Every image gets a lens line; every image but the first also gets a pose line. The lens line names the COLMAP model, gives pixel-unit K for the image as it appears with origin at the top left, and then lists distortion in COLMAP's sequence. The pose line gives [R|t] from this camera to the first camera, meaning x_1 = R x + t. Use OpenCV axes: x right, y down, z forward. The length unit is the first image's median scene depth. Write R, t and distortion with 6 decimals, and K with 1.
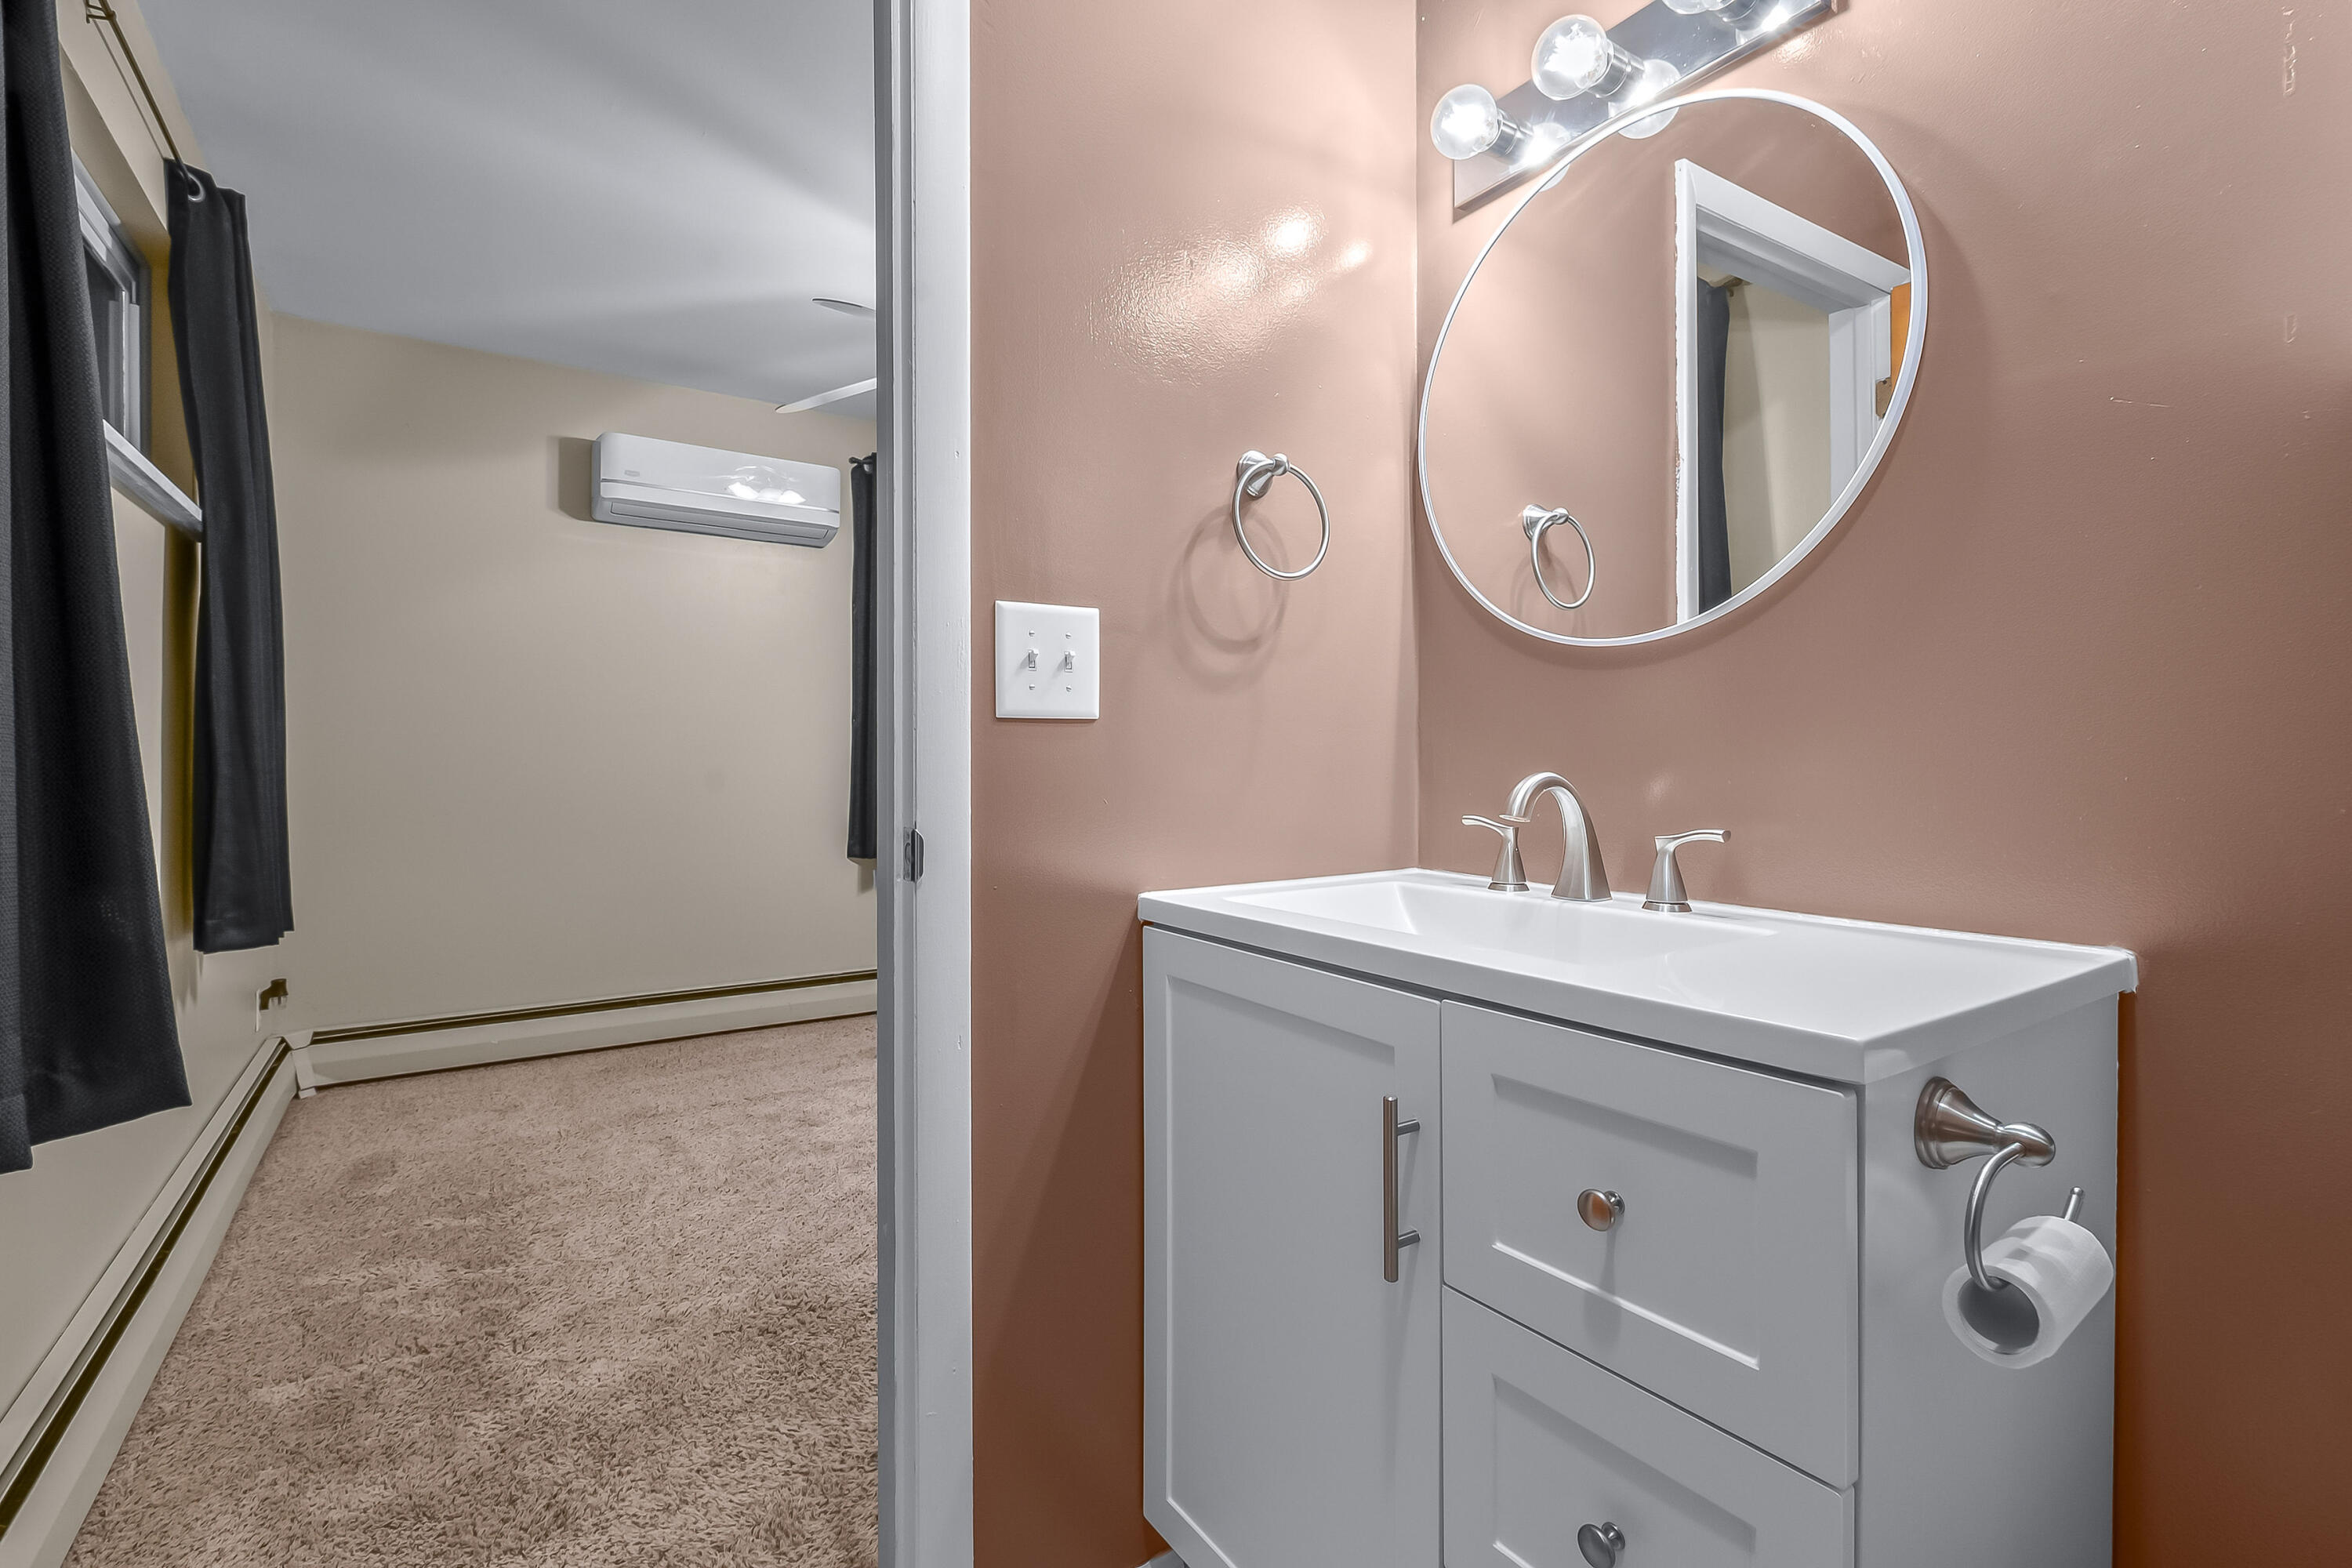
lens RADIAL K [[1051.1, 0, 1171.5], [0, 1051.1, 769.8], [0, 0, 1]] dist [0.001110, -0.003537]
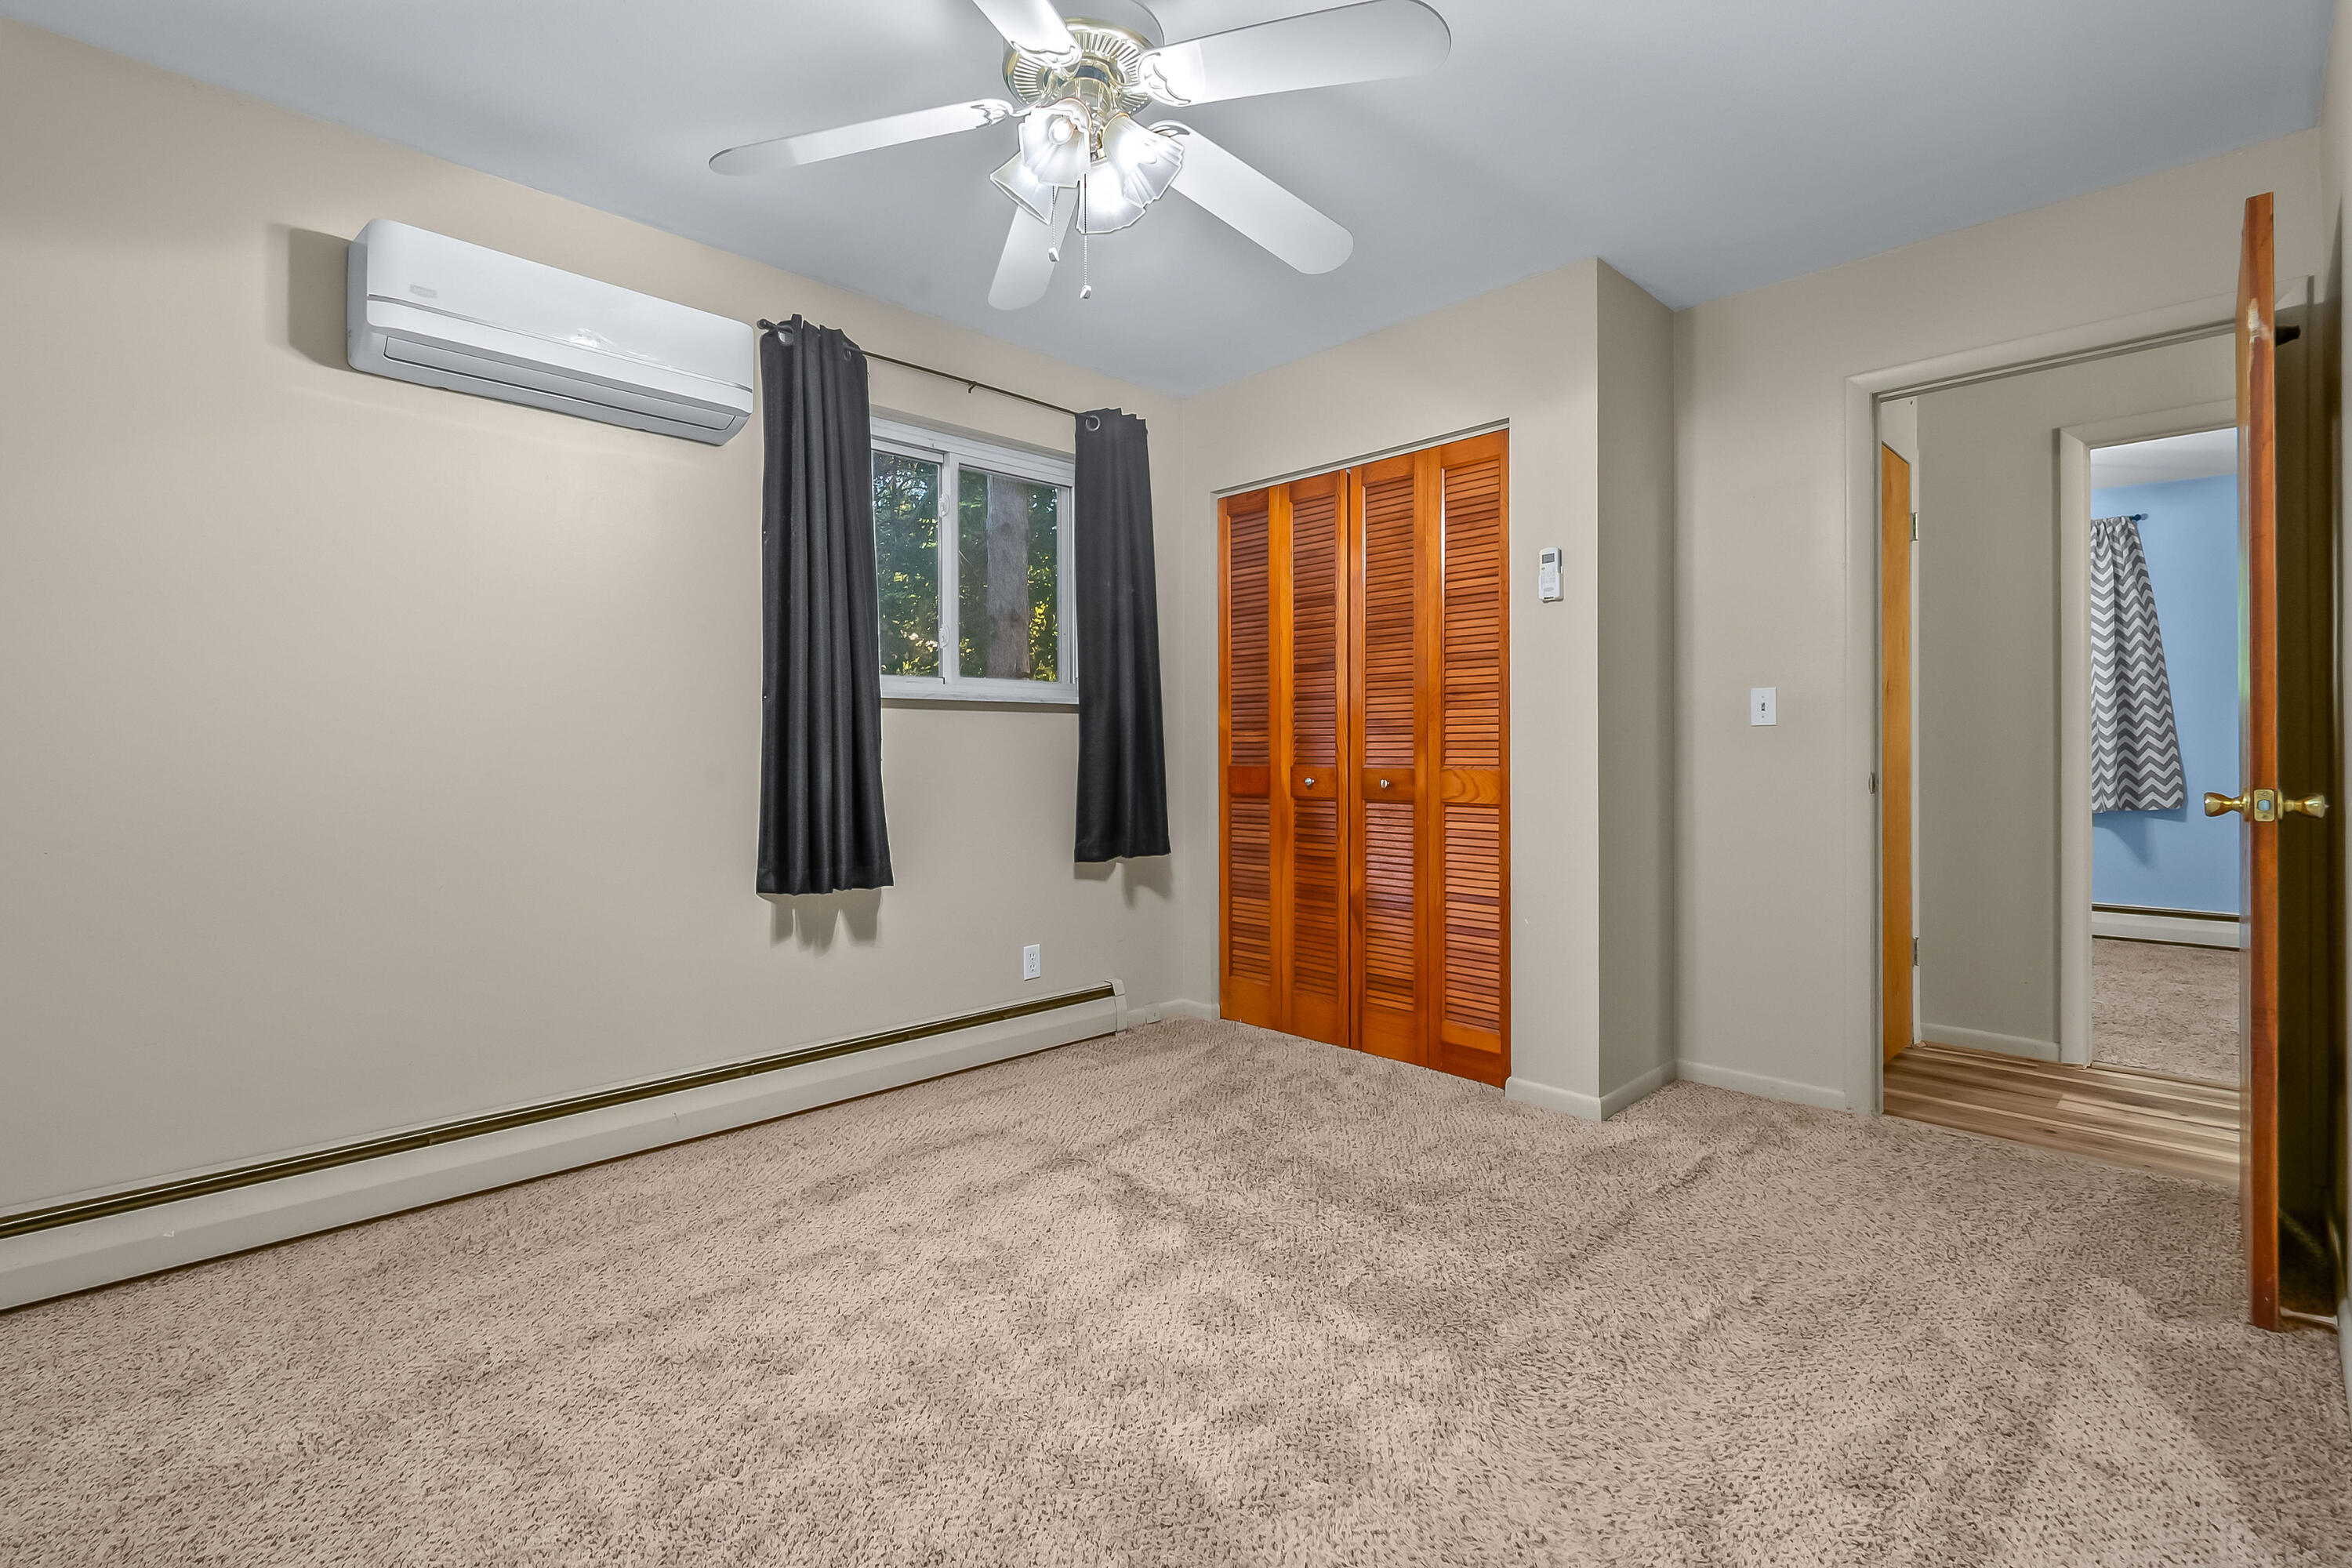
lens RADIAL K [[1051.1, 0, 1174.6], [0, 1051.1, 758.5], [0, 0, 1]] dist [0.001110, -0.003537]
pose [[0.983477, -0.002891, 0.181009, -0.211629], [0.003433, 0.999991, -0.002679, -0.003926], [-0.181000, 0.003256, 0.983478, 0.346363]]
